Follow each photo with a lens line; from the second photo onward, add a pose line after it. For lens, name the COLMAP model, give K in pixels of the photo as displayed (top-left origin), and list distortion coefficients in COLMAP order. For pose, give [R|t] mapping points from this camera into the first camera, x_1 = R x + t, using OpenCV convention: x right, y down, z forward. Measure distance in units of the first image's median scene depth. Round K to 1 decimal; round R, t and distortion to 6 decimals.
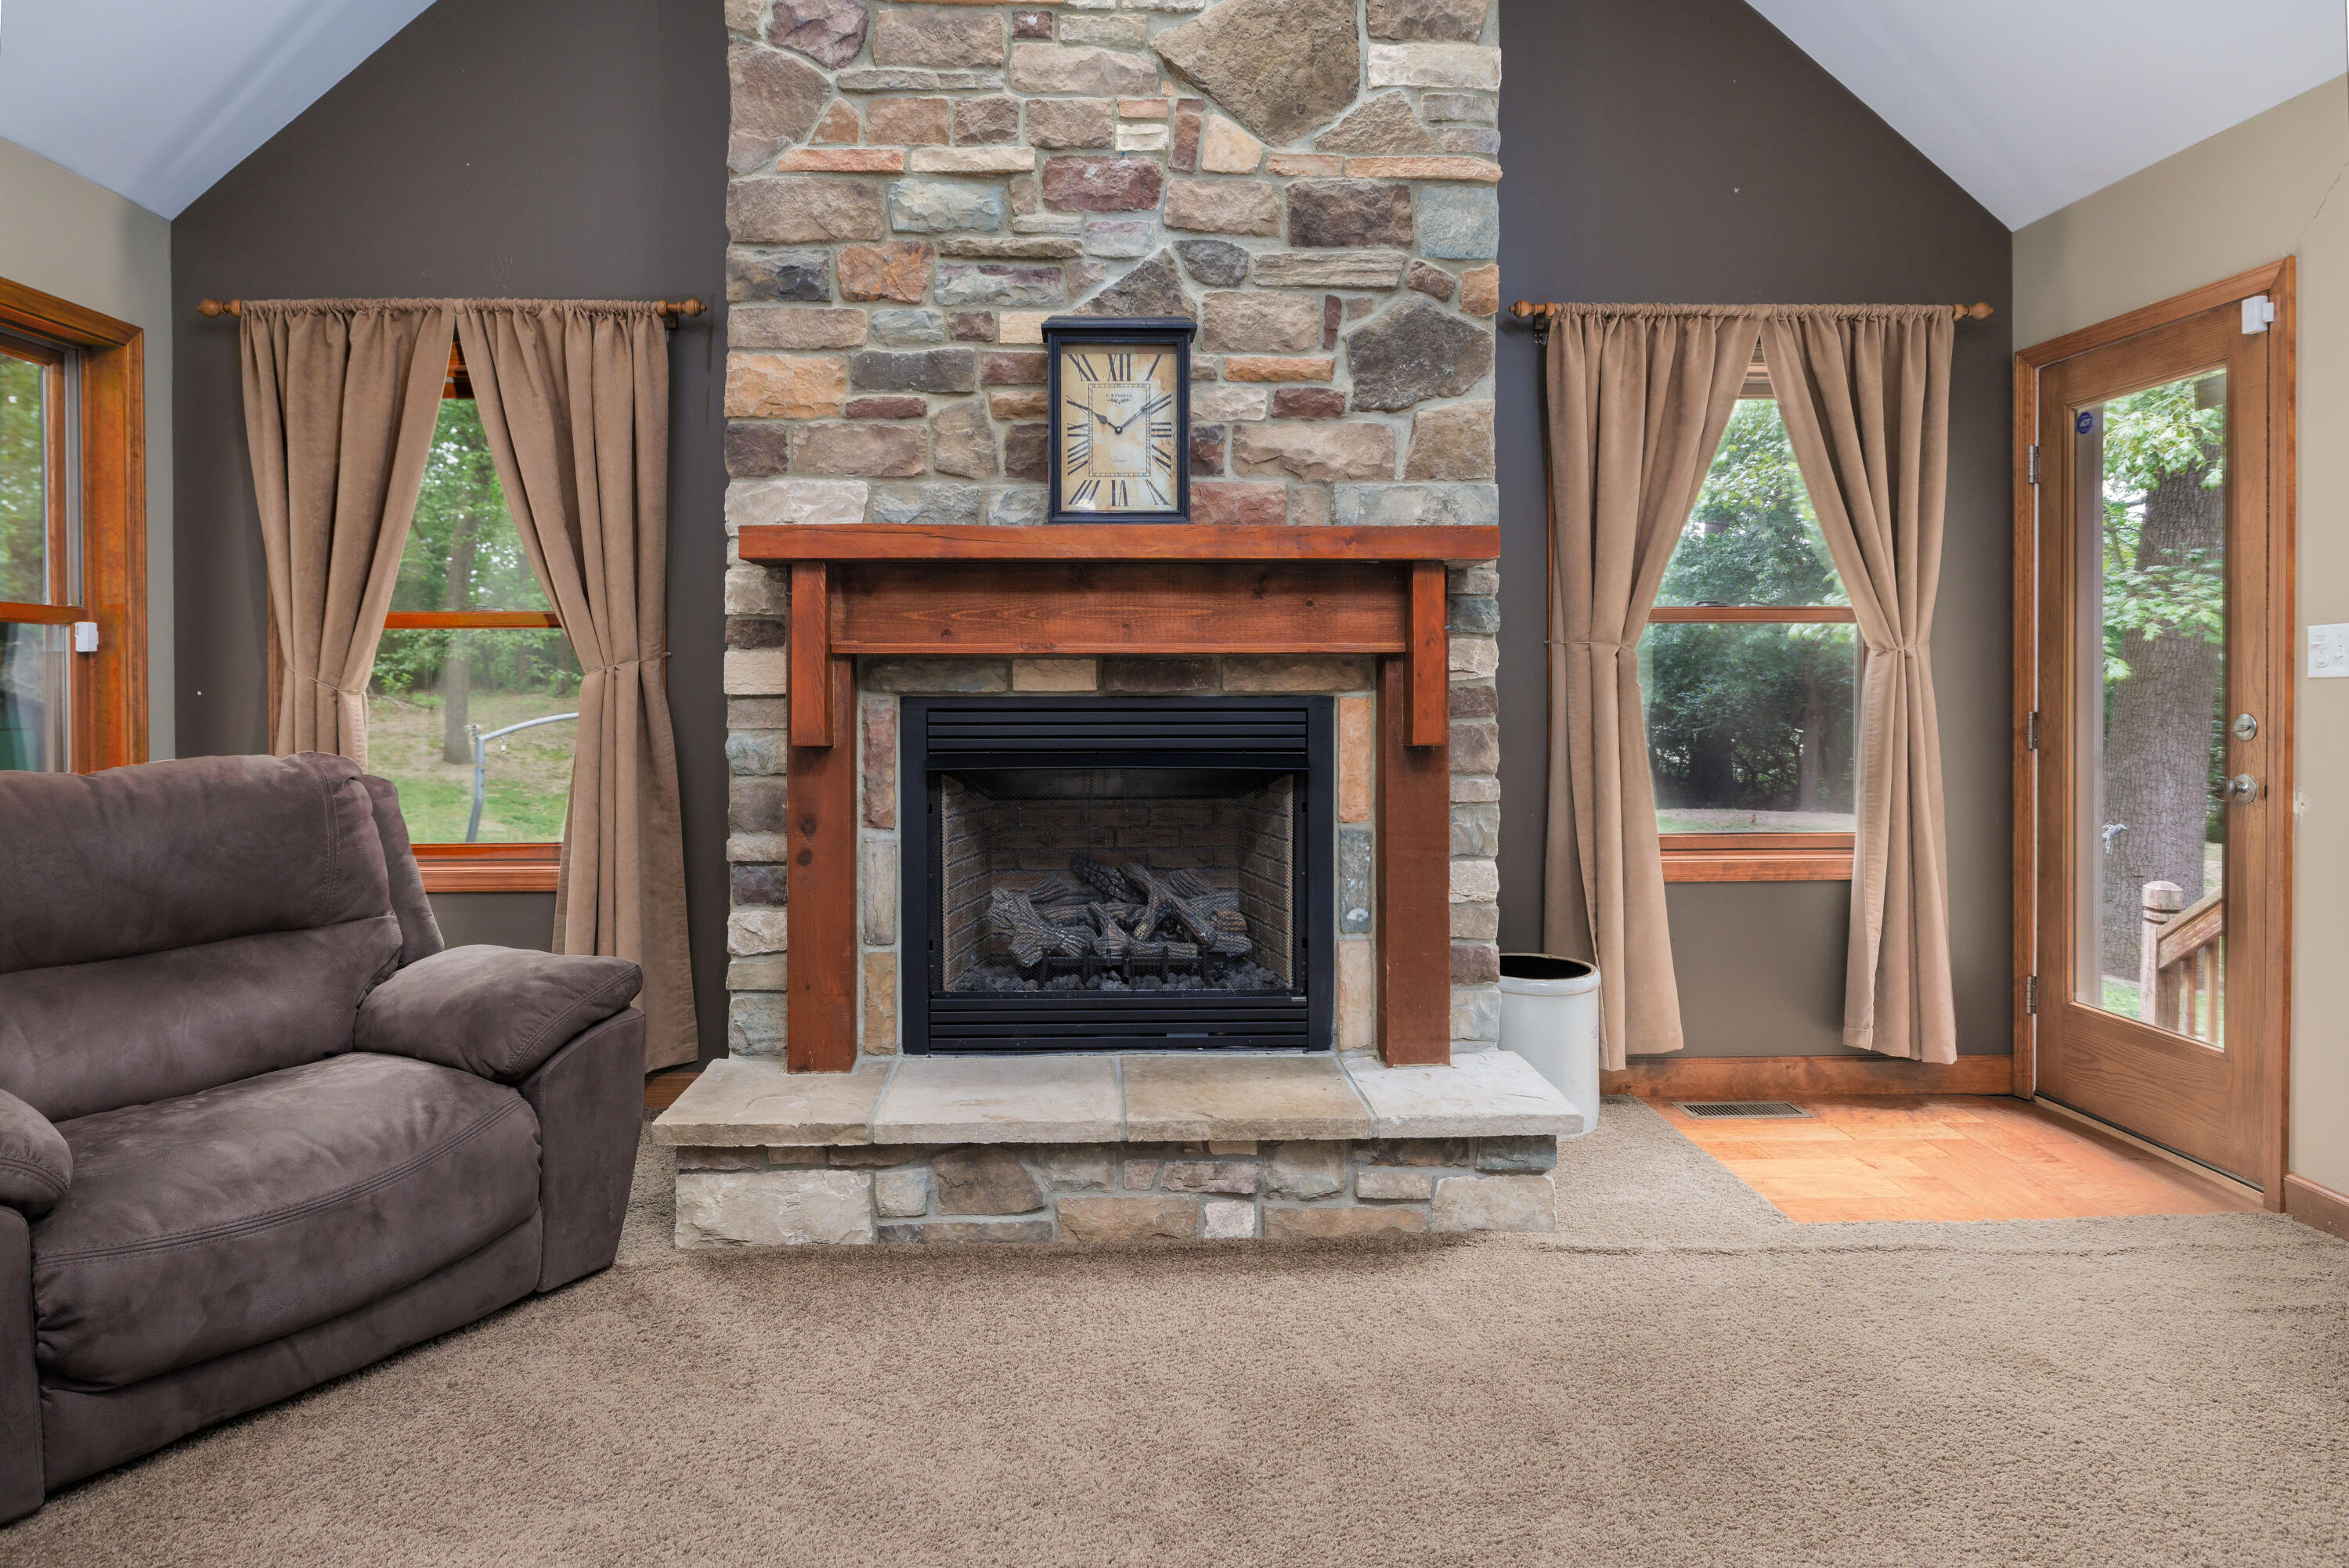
lens RADIAL K [[1385.8, 0, 1125.4], [0, 1385.8, 702.7], [0, 0, 1]] dist [-0.002887, 0.000589]
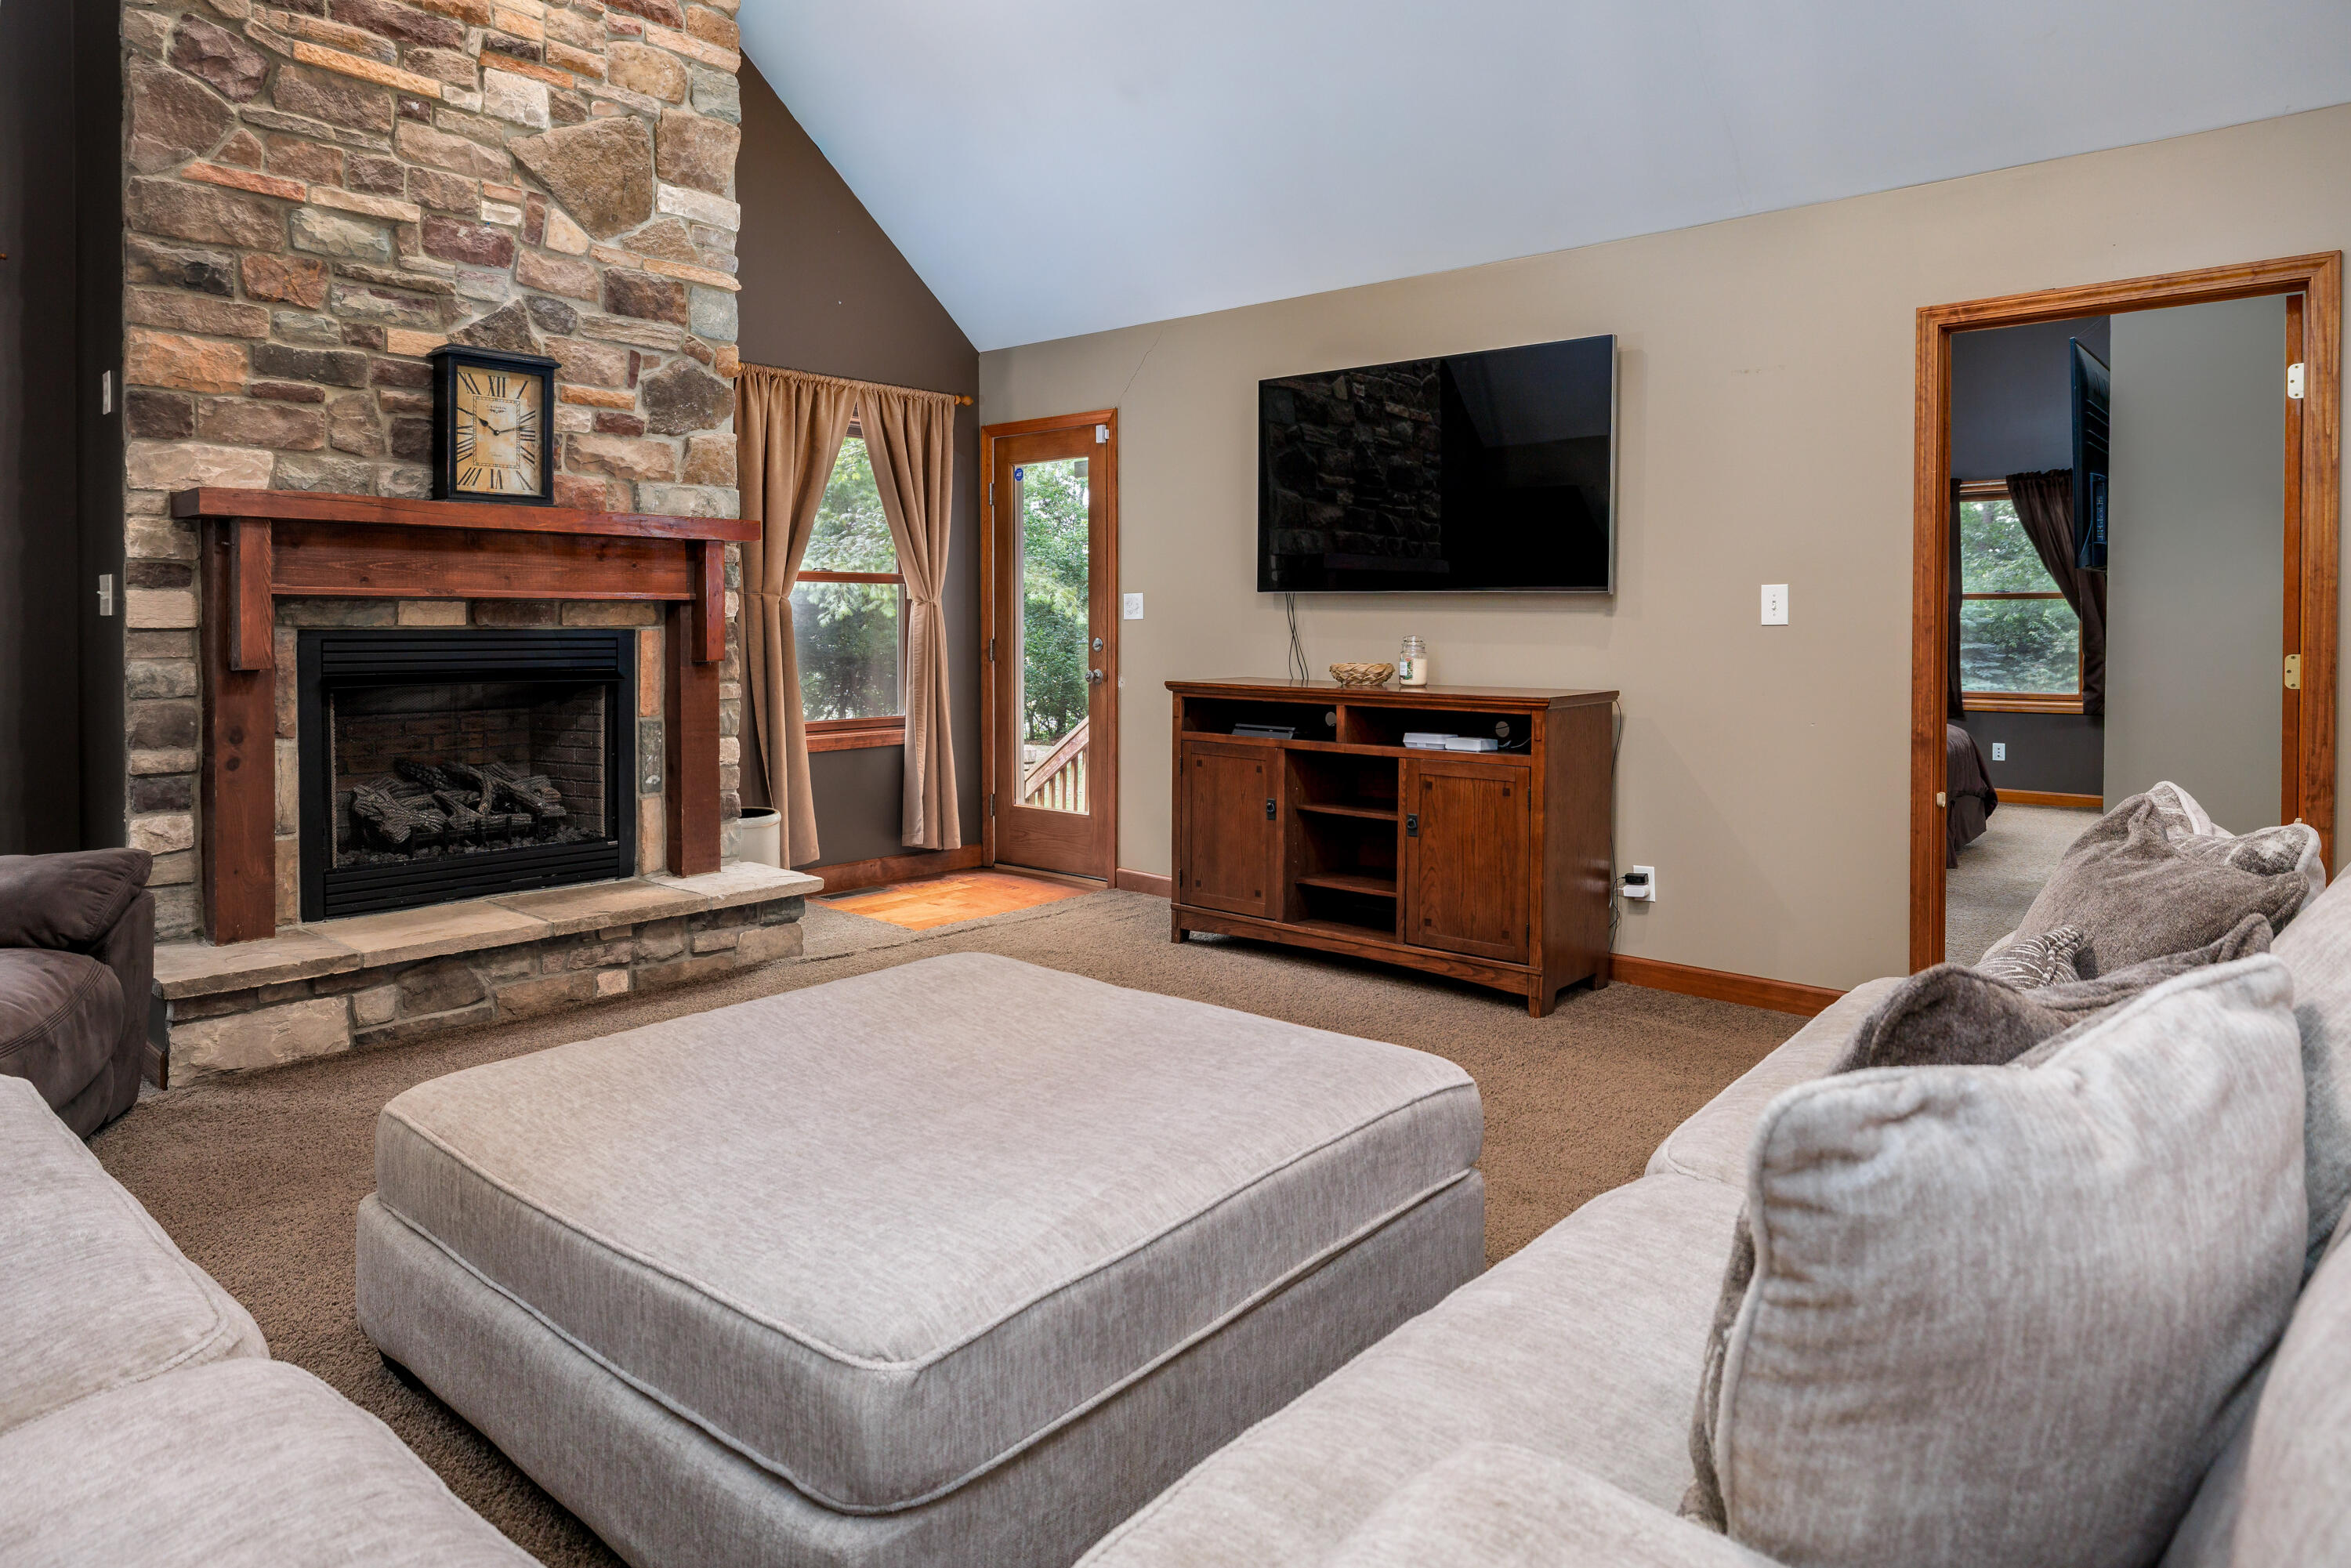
lens RADIAL K [[1416.1, 0, 1179.2], [0, 1416.1, 700.9], [0, 0, 1]] dist [0.001706, -0.000605]
pose [[0.679270, -0.037123, 0.732949, -0.564916], [0.008338, 0.999046, 0.042873, 0.011392], [-0.733841, -0.023011, 0.678931, -0.429115]]
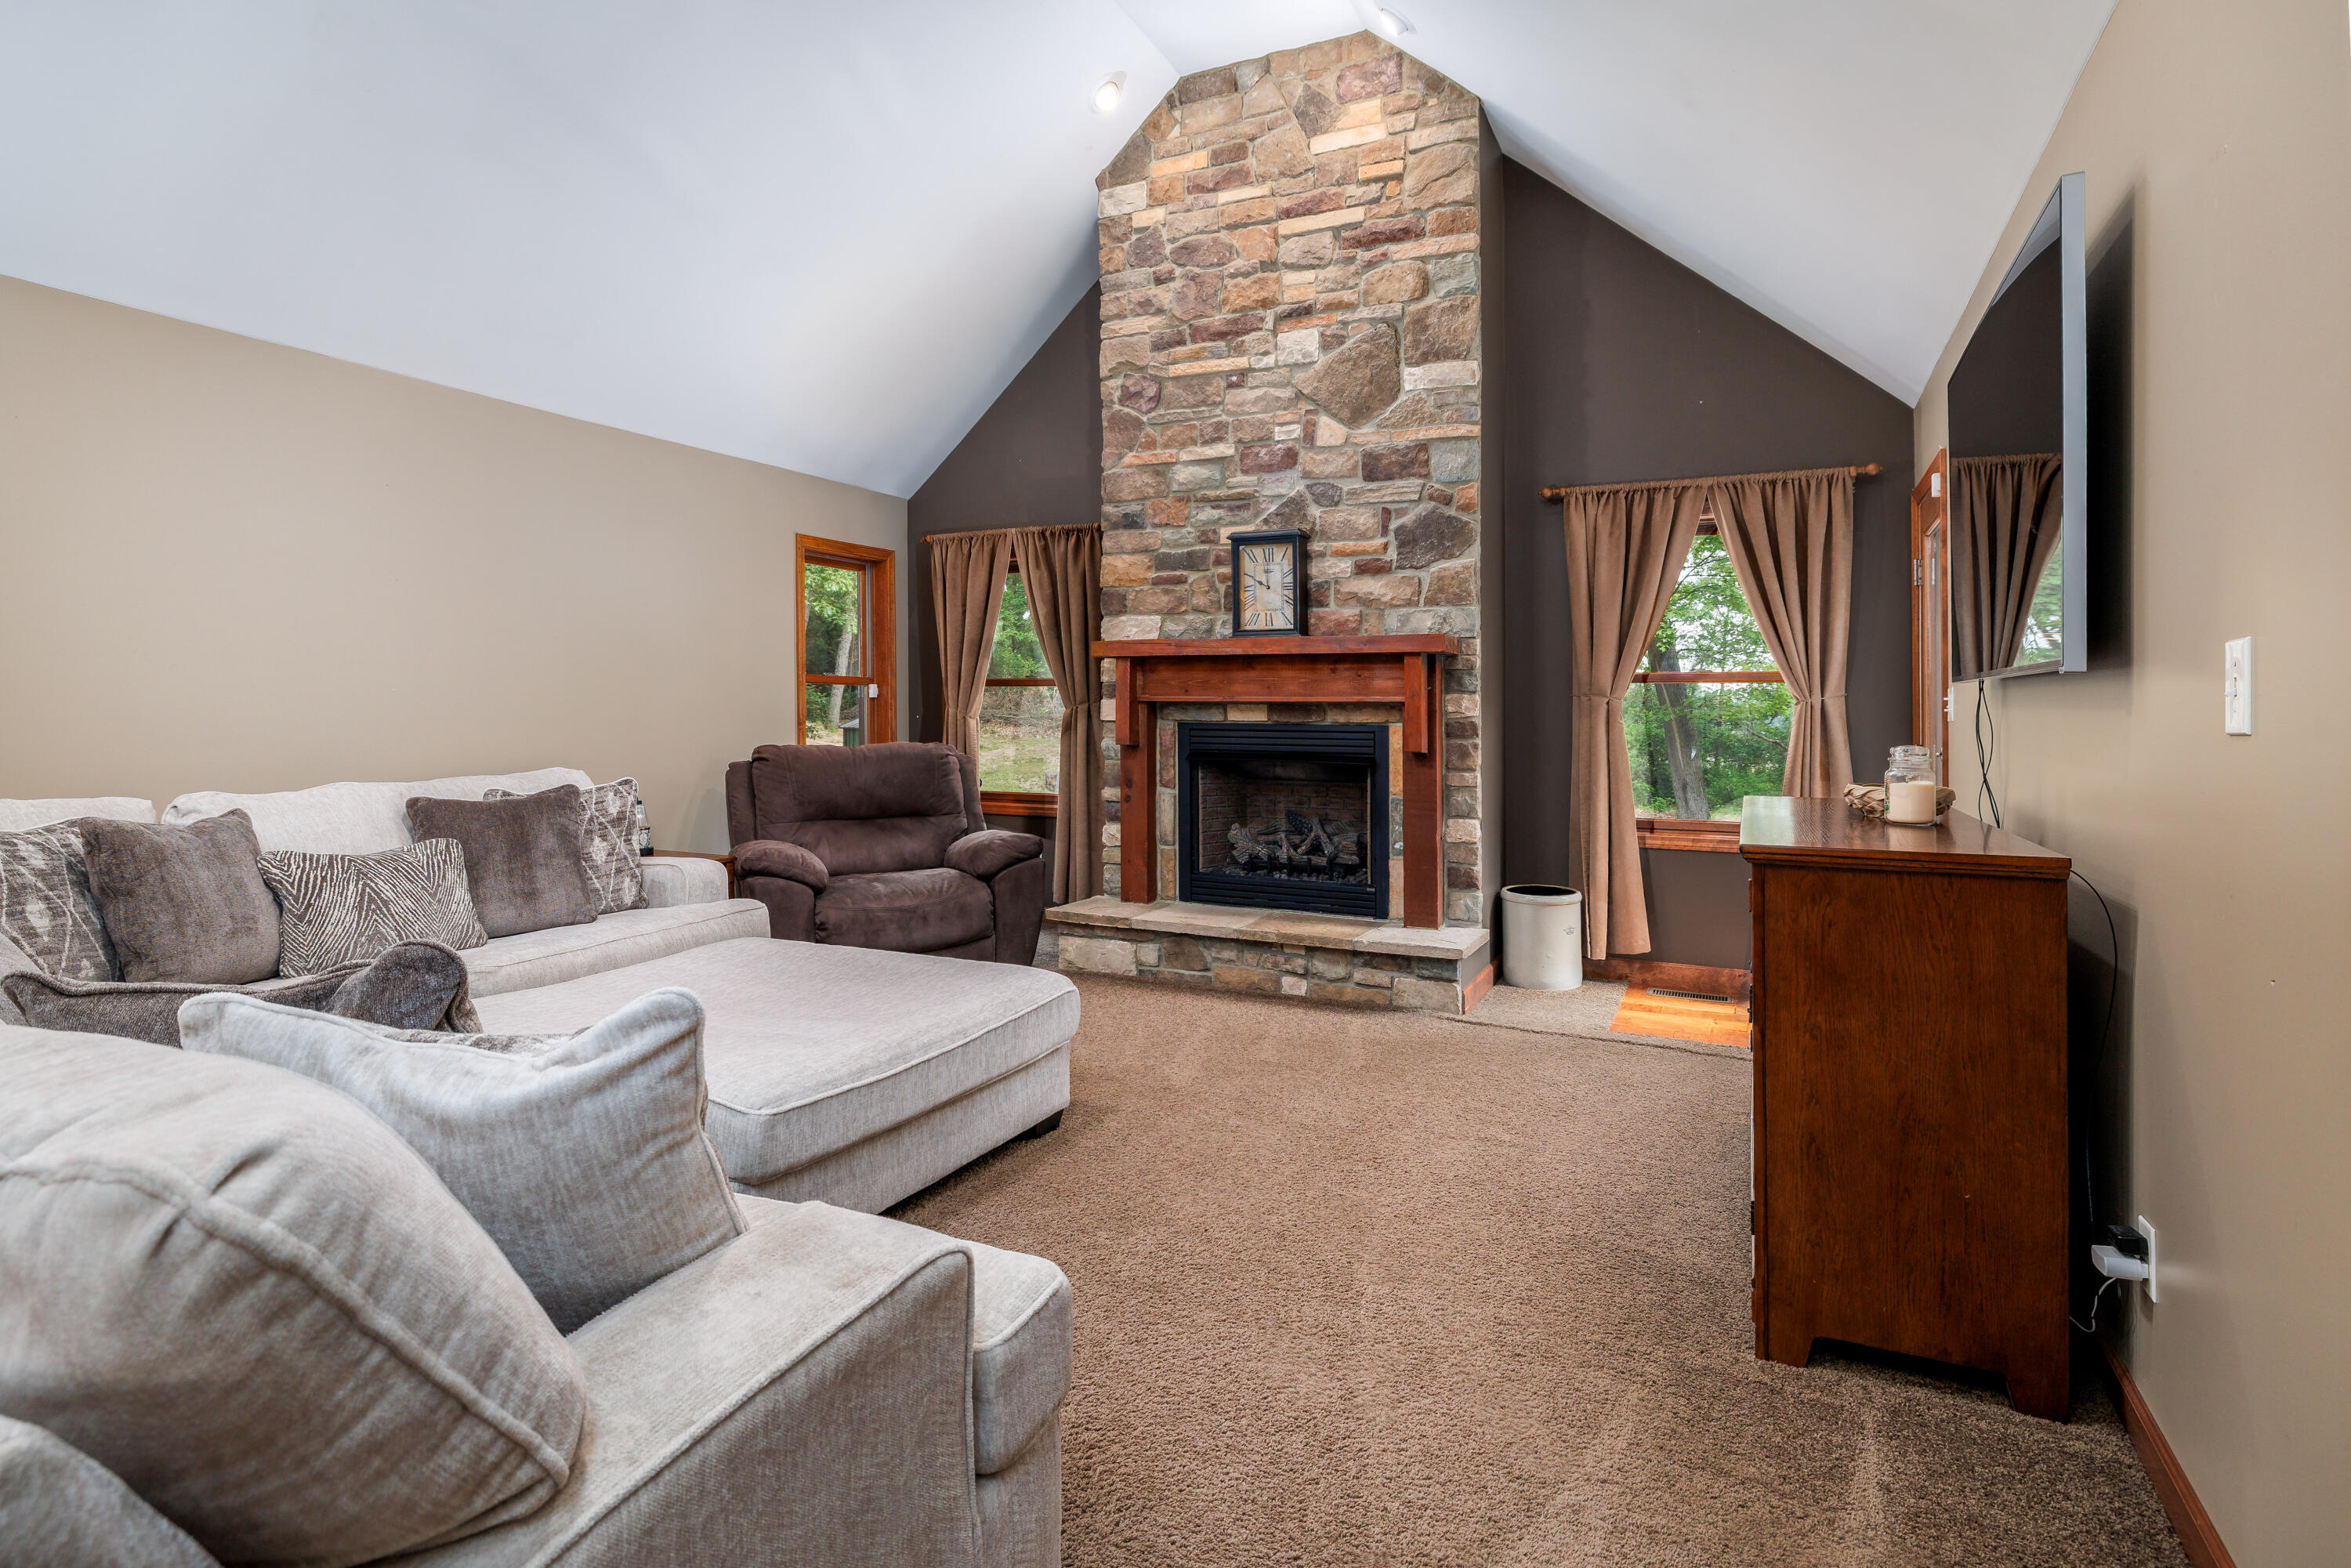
lens RADIAL K [[1212.9, 0, 1175.5], [0, 1212.9, 784.0], [0, 0, 1]] dist [-0.001012, -0.000153]
pose [[0.881712, 0.037774, -0.470274, 0.680472], [-0.018858, 0.998815, 0.044871, 0.006218], [0.471412, -0.030694, 0.881379, -0.566479]]
